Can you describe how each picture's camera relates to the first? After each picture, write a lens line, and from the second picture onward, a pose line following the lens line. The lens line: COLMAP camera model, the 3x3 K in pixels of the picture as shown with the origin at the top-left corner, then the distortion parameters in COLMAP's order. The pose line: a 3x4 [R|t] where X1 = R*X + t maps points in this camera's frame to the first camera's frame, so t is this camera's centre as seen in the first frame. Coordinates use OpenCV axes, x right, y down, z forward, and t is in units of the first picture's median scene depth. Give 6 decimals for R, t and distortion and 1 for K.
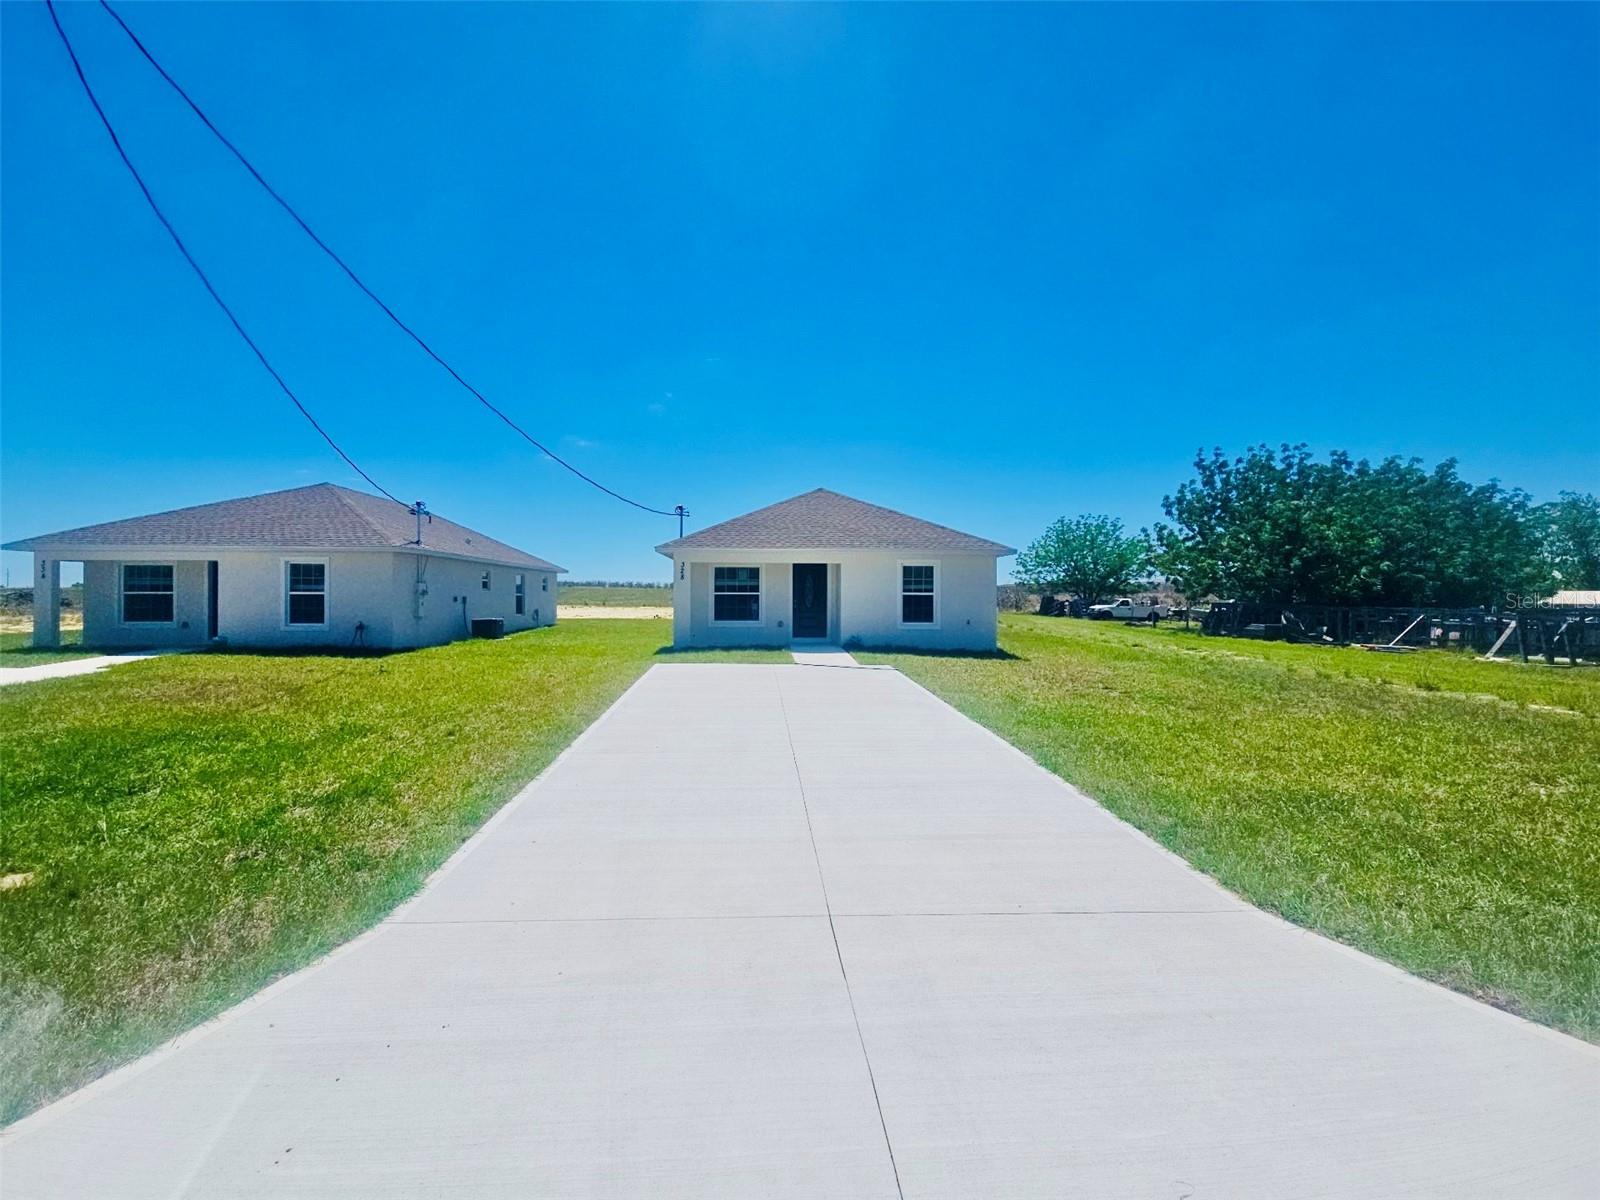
lens RADIAL K [[647.9, 0, 789.1], [0, 647.9, 595.3], [0, 0, 1]] dist [0.000129, -0.000186]
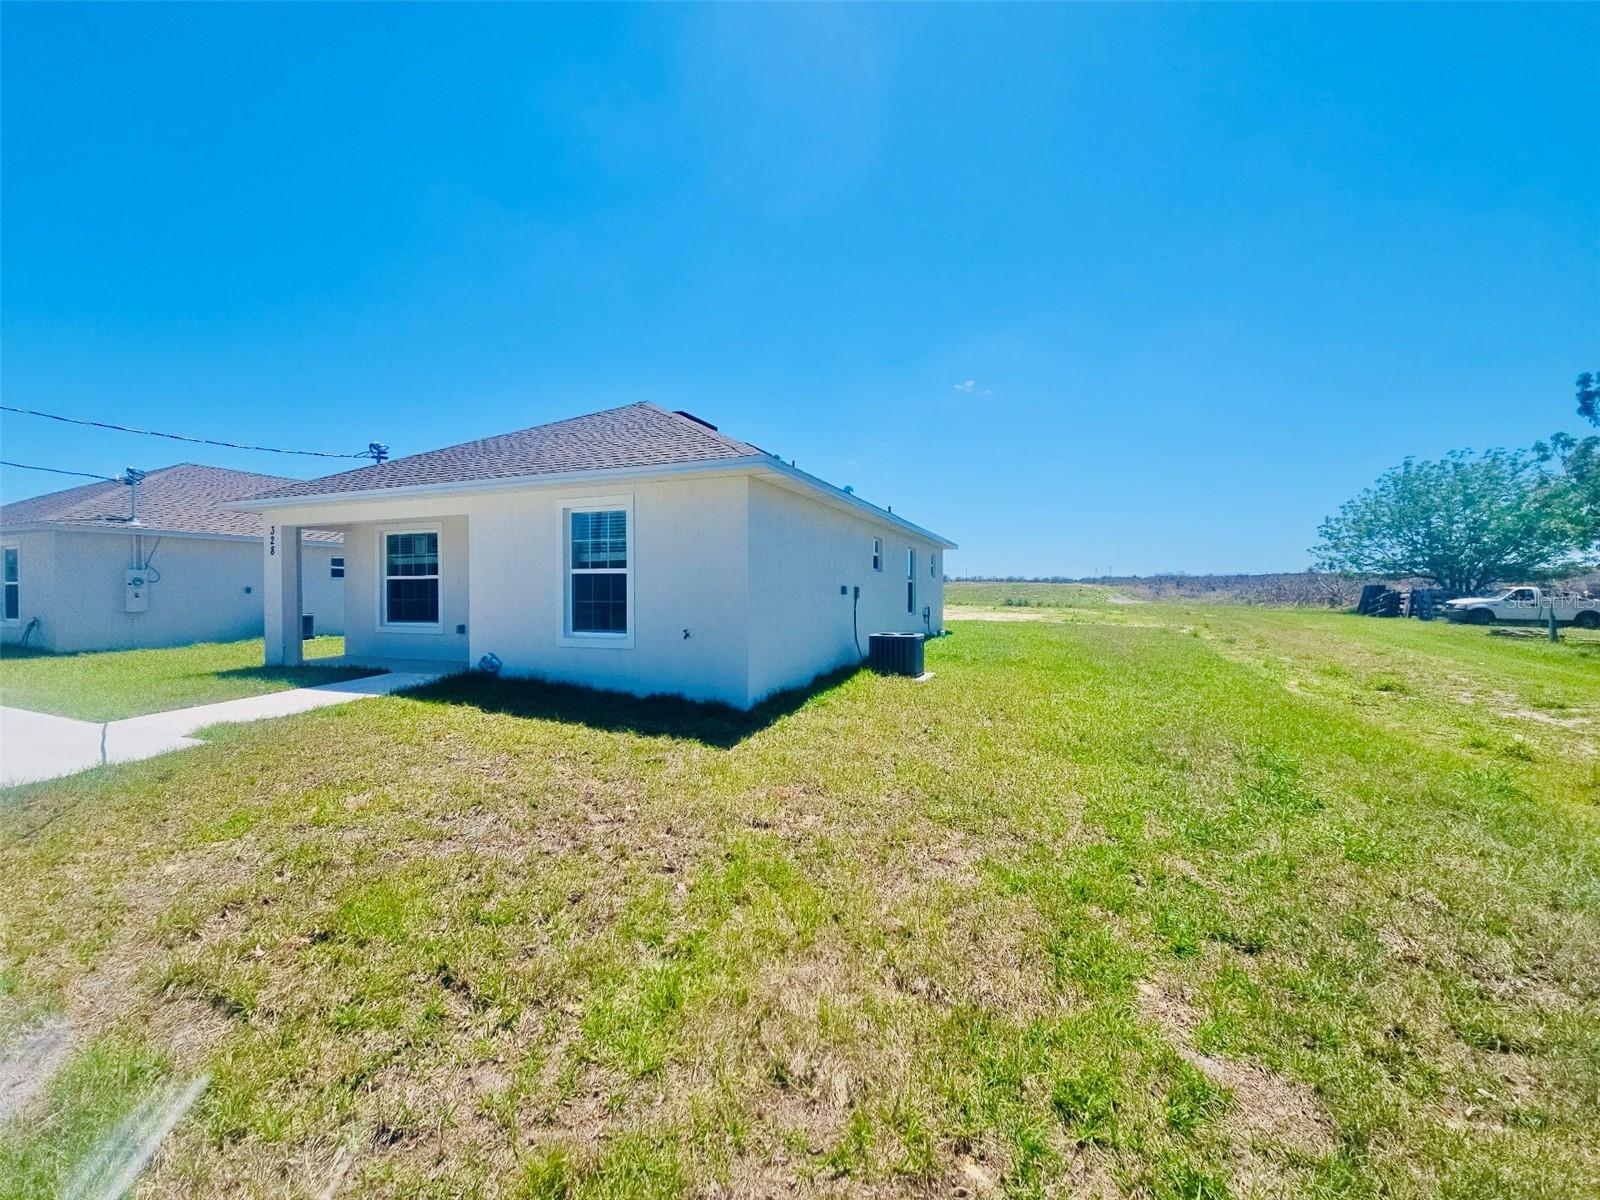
lens RADIAL K [[647.9, 0, 803.8], [0, 647.9, 602.3], [0, 0, 1]] dist [0.000129, -0.000186]
pose [[0.906268, 0.002981, -0.422693, 0.449525], [0.005756, 0.999795, 0.019393, 0.009937], [0.422664, -0.020008, 0.906065, 0.532900]]
